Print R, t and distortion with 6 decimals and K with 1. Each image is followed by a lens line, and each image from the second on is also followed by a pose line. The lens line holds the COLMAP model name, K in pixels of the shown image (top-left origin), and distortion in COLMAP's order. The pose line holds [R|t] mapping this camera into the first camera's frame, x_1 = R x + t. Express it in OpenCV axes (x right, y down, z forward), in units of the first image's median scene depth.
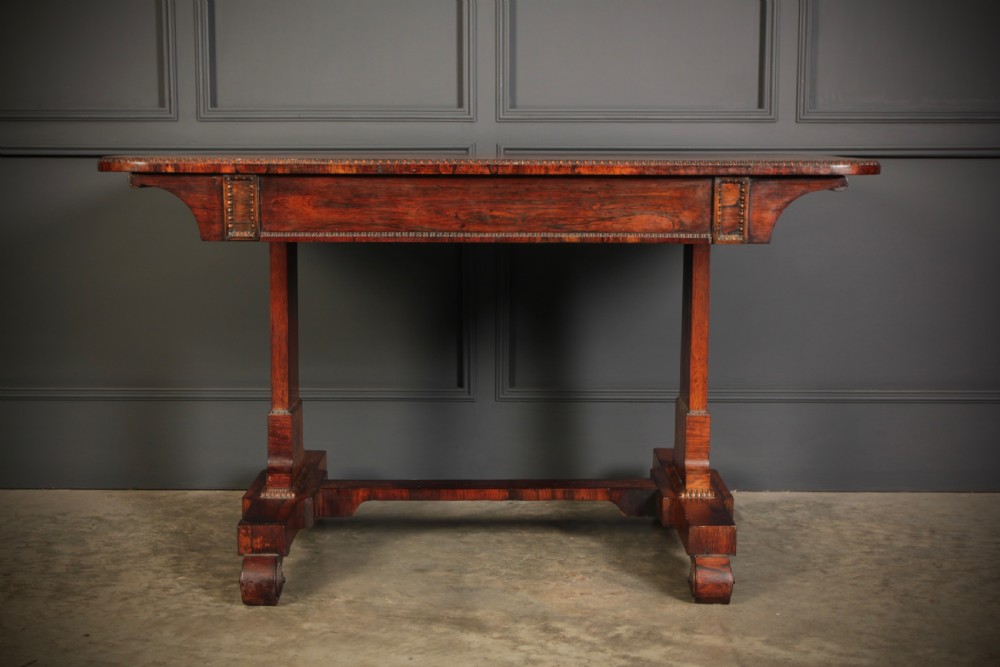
lens RADIAL K [[1425.4, 0, 500.0], [0, 1425.4, 333.5], [0, 0, 1]] dist [-0.021114, 0.079659]
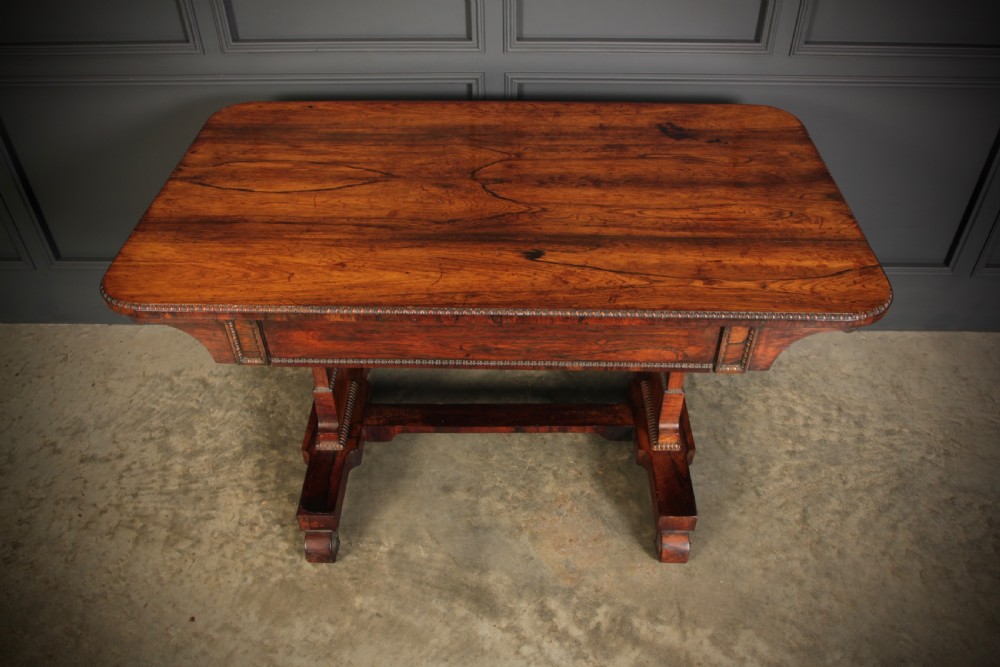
lens RADIAL K [[804.0, 0, 504.4], [0, 804.0, 335.0], [0, 0, 1]] dist [-0.091161, 0.053505]
pose [[0.999918, -0.000283, -0.012827, 0.006540], [0.007273, 0.836094, 0.548538, -0.368112], [0.010569, -0.548586, 0.836027, 0.492869]]
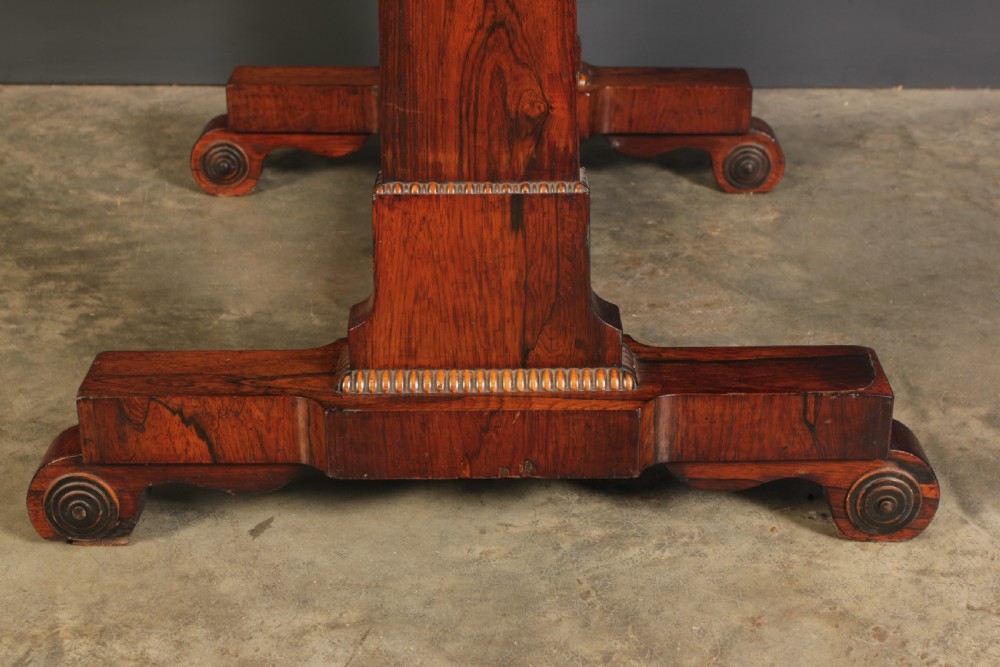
lens RADIAL K [[1745.6, 0, 500.0], [0, 1745.6, 333.5], [0, 0, 1]] dist [0.005333, 0.158310]
pose [[0.999907, 0.003048, -0.013270, 0.005678], [0.001037, 0.954740, 0.297440, -0.015087], [0.013576, -0.297427, 0.954648, 0.324293]]
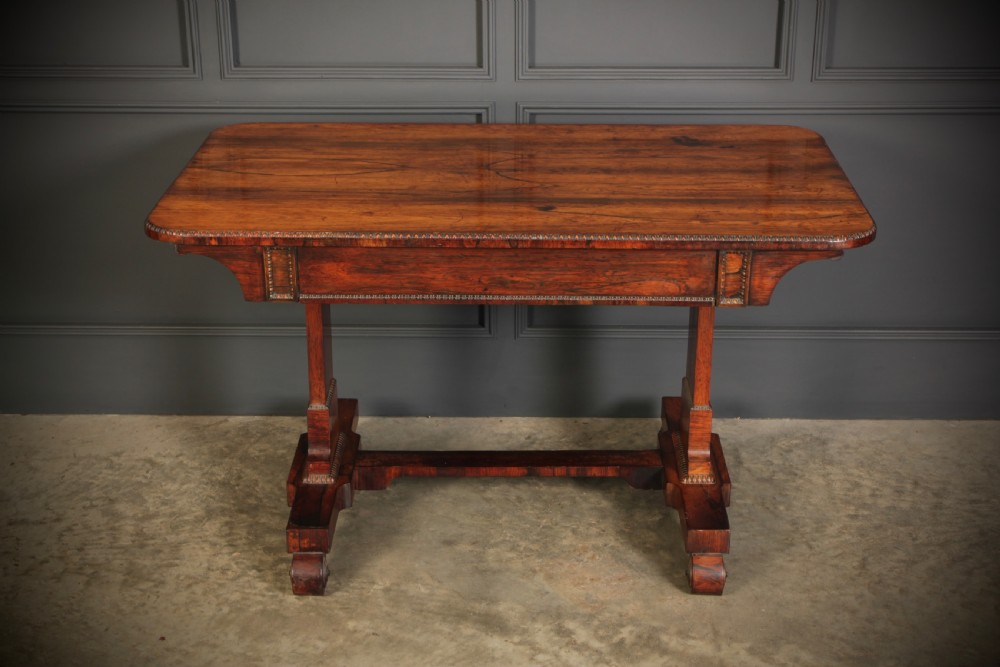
lens RADIAL K [[1520.7, 0, 500.0], [0, 1520.7, 333.5], [0, 0, 1]] dist [-0.003786, 0.045816]
pose [[0.999936, -0.000175, -0.011342, -0.001766], [0.003066, 0.966826, 0.255417, -0.312629], [0.010921, -0.255435, 0.966764, -0.117087]]
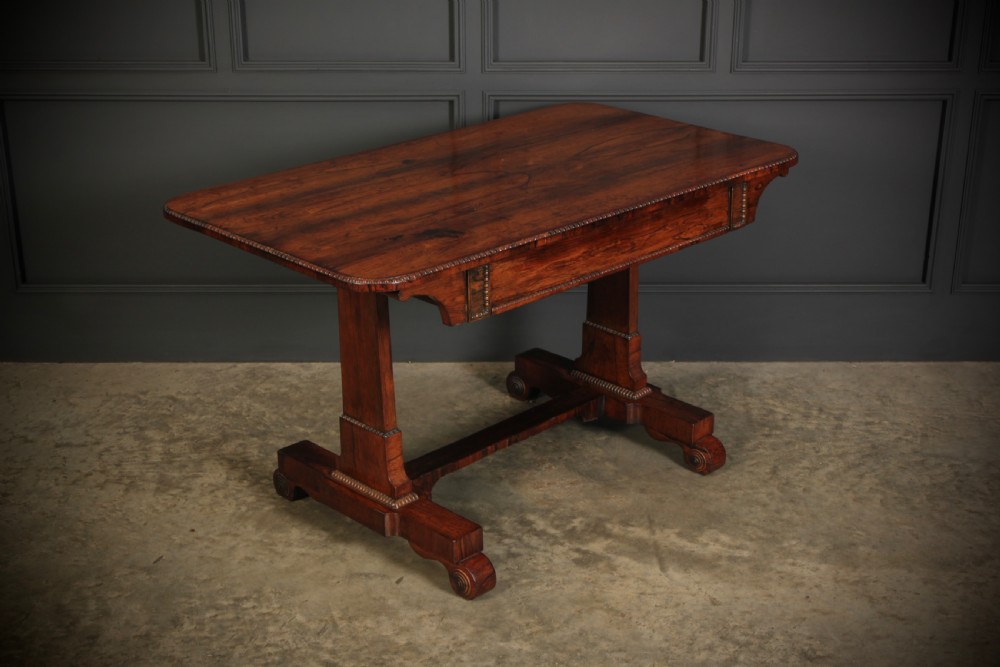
lens RADIAL K [[1462.0, 0, 498.4], [0, 1462.0, 334.1], [0, 0, 1]] dist [-0.014723, 0.002035]
pose [[0.999899, -0.005879, 0.012918, -0.007706], [0.002509, 0.969047, 0.246864, -0.297353], [-0.013970, -0.246807, 0.968964, -0.311135]]
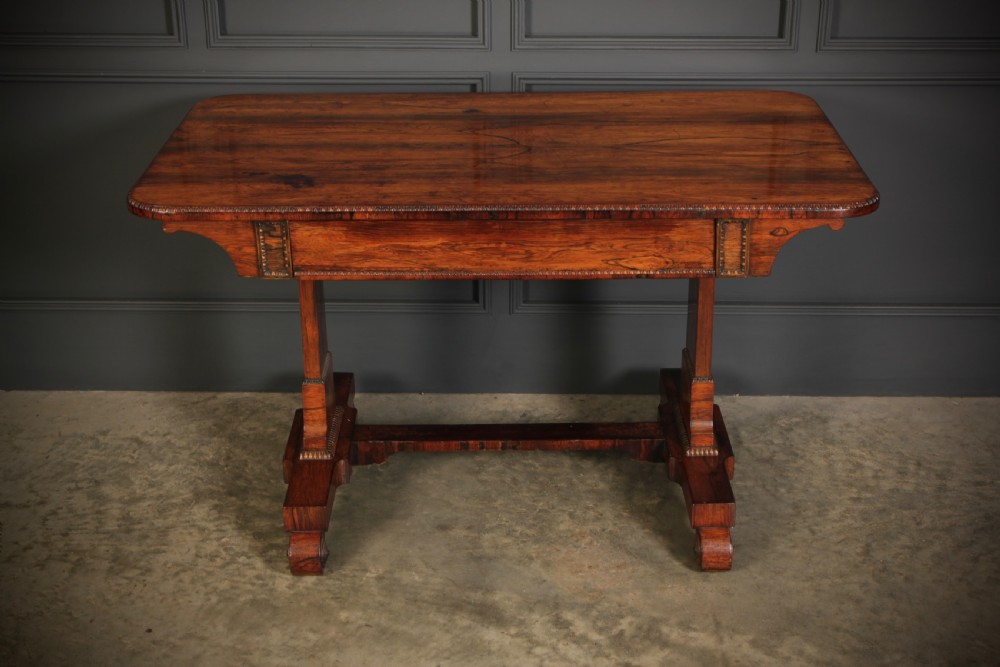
lens RADIAL K [[1492.8, 0, 500.0], [0, 1492.8, 333.5], [0, 0, 1]] dist [-0.004707, 0.035301]
pose [[0.999994, 0.000880, -0.003432, -0.008397], [0.000149, 0.957363, 0.288886, -0.322530], [0.003540, -0.288885, 0.957357, -0.054956]]
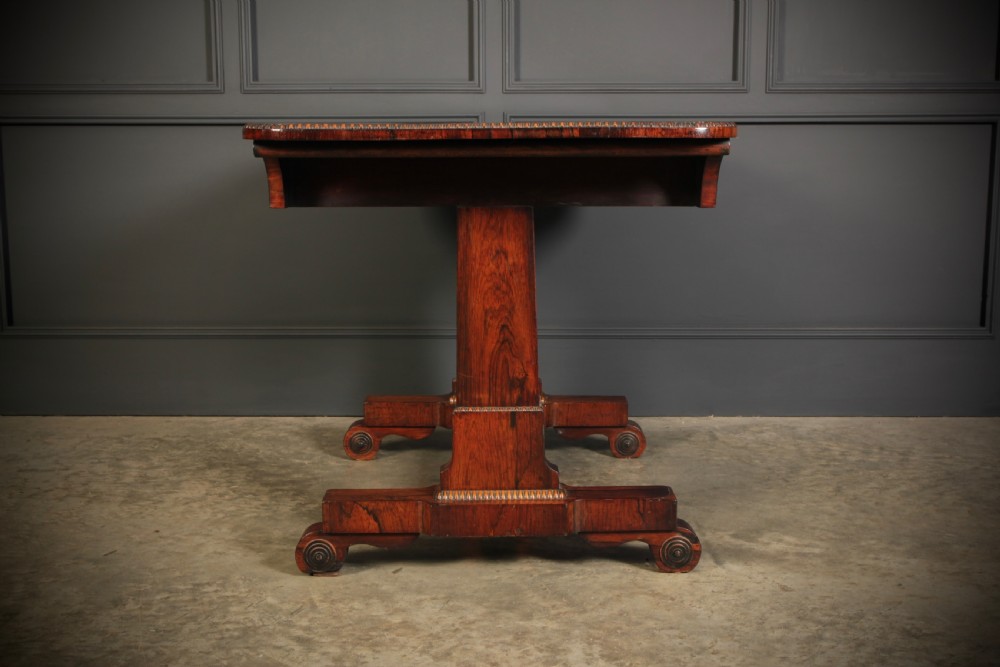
lens RADIAL K [[1316.7, 0, 500.0], [0, 1316.7, 333.5], [0, 0, 1]] dist [-0.026255, 0.029845]
pose [[0.999988, -0.002182, -0.004345, -0.001042], [0.002316, 0.999512, 0.031143, 0.013796], [0.004275, -0.031152, 0.999506, -0.073388]]
